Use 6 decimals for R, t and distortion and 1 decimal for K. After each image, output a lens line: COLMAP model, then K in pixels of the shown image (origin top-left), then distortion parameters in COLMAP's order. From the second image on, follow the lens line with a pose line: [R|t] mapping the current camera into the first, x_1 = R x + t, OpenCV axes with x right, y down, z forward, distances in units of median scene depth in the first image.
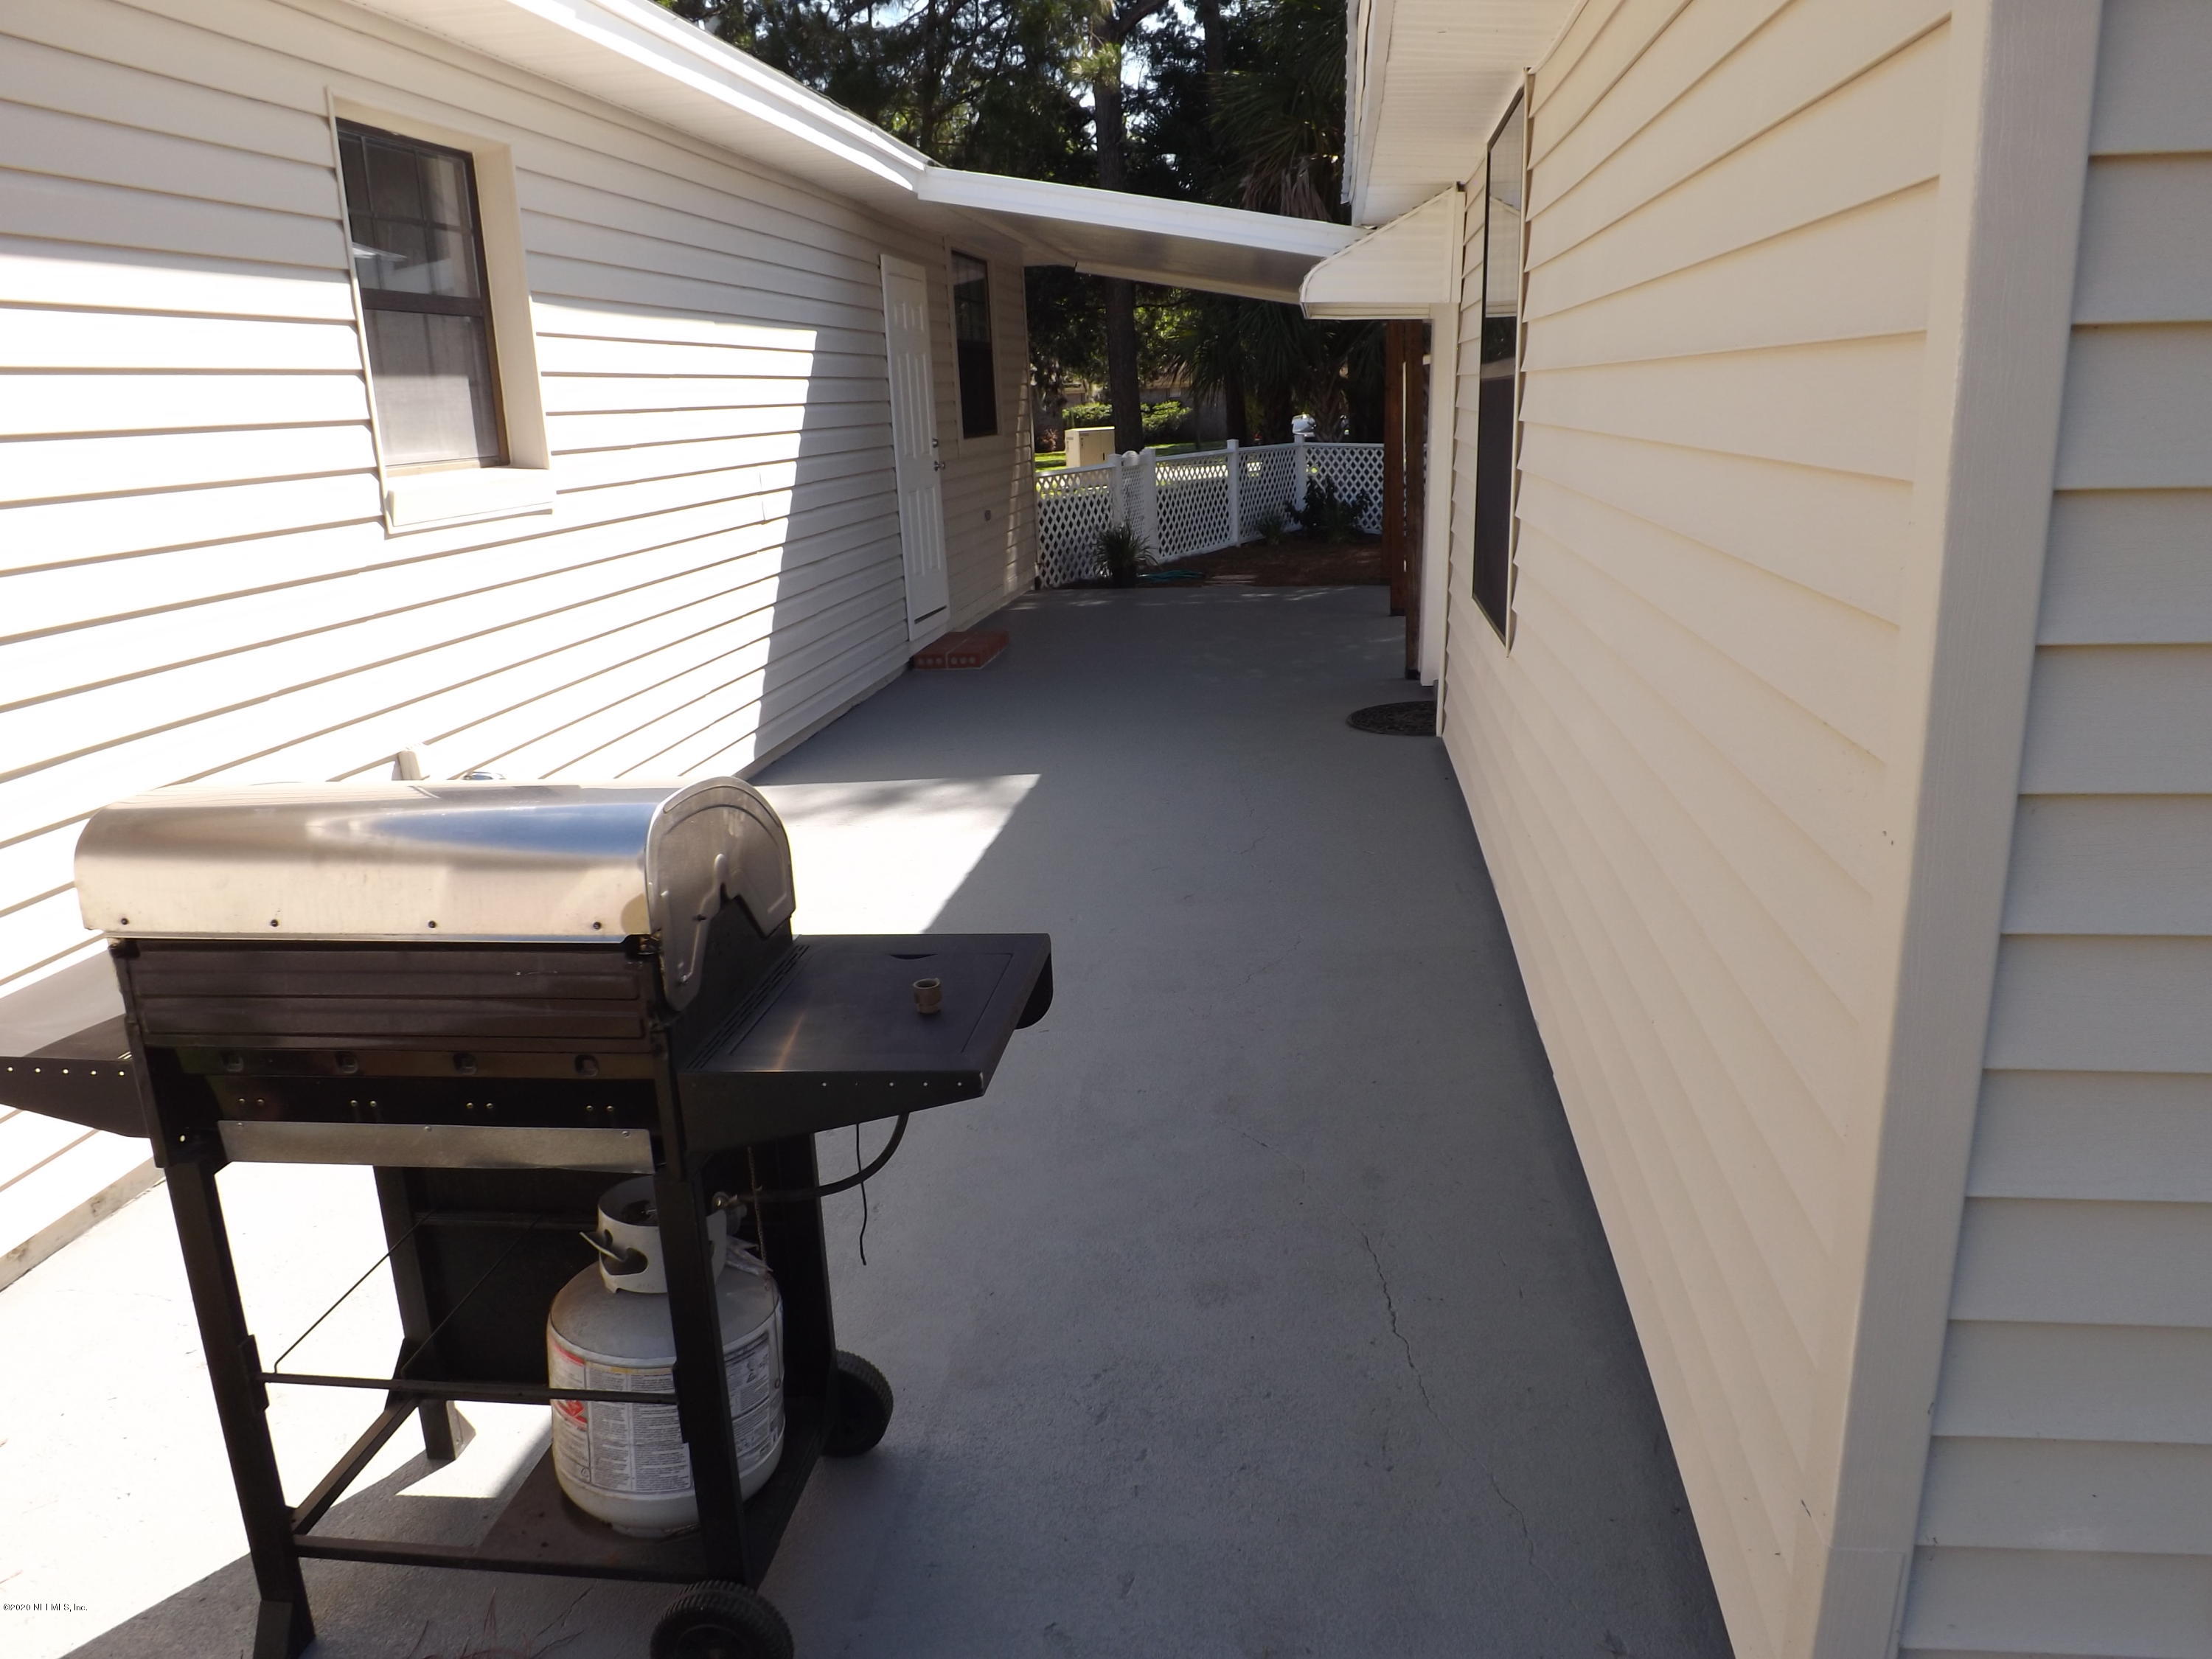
lens RADIAL K [[1599.4, 0, 1098.8], [0, 1599.4, 836.8], [0, 0, 1]] dist [-0.070290, 0.026601]
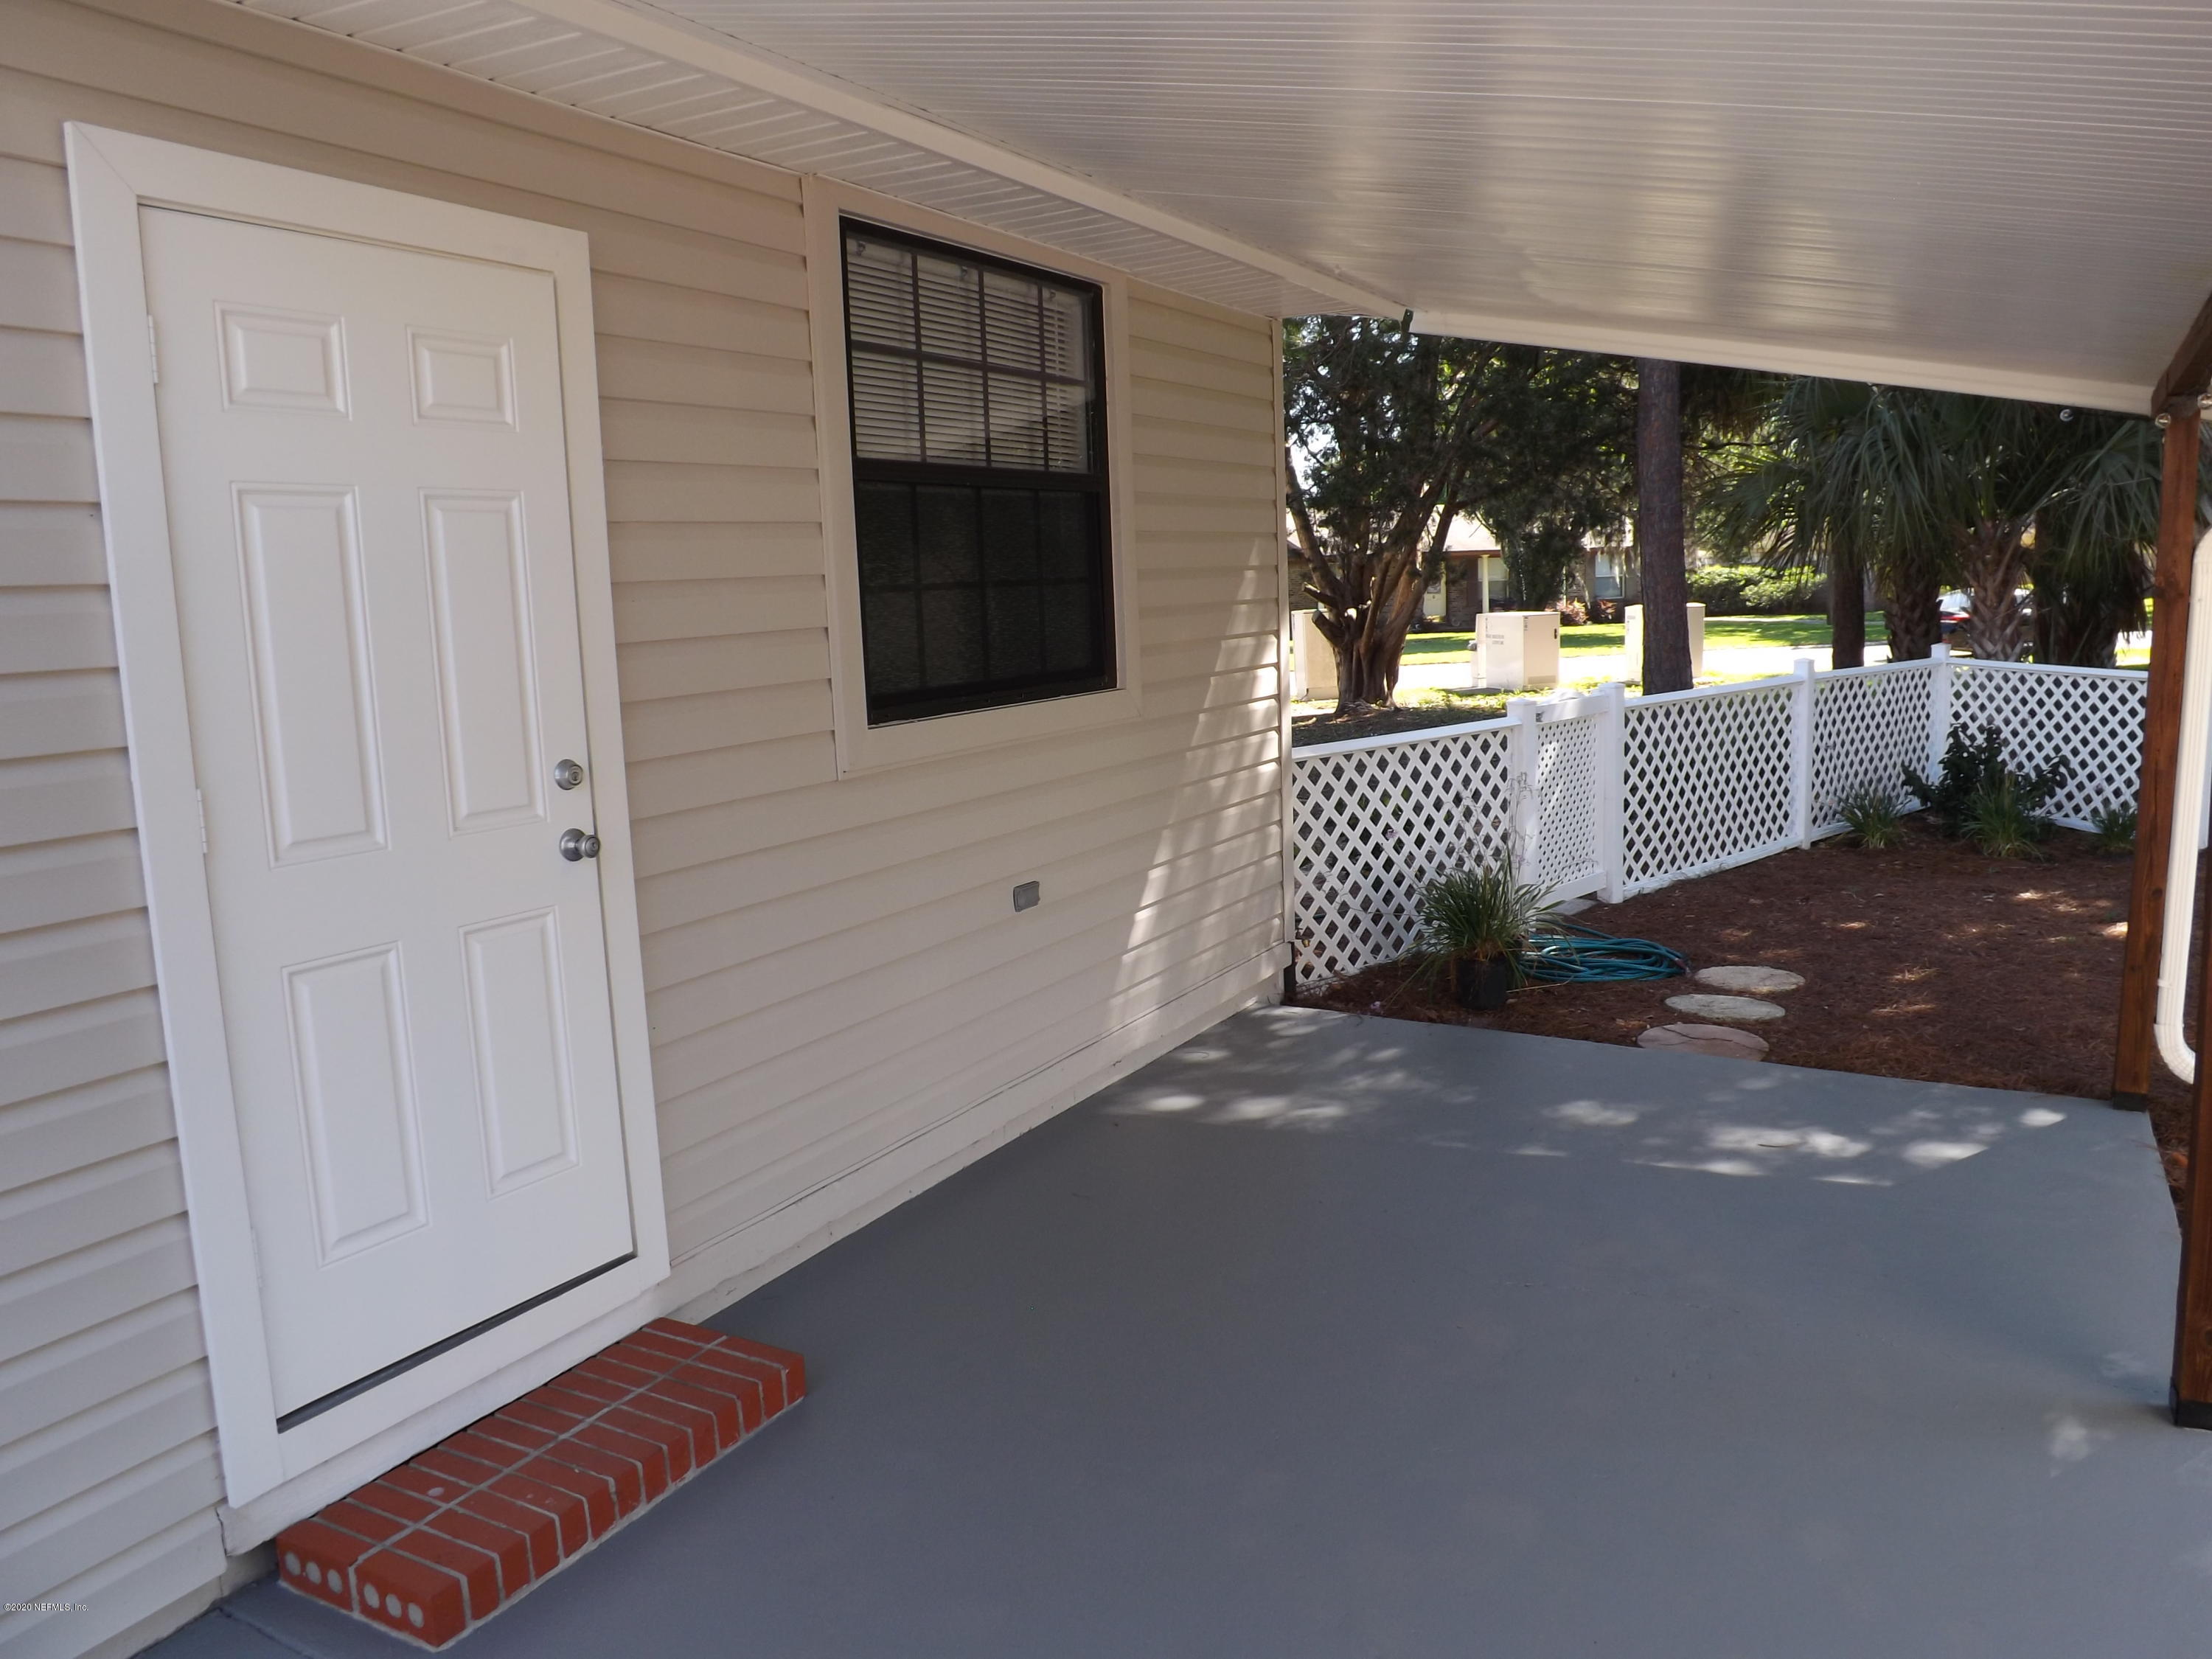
lens RADIAL K [[1599.4, 0, 1118.2], [0, 1599.4, 809.9], [0, 0, 1]] dist [-0.070290, 0.026601]
pose [[0.931705, 0.063446, -0.357631, 0.058452], [-0.102288, 0.990607, -0.090742, -0.116775], [0.348515, 0.121126, 0.929444, 0.390699]]
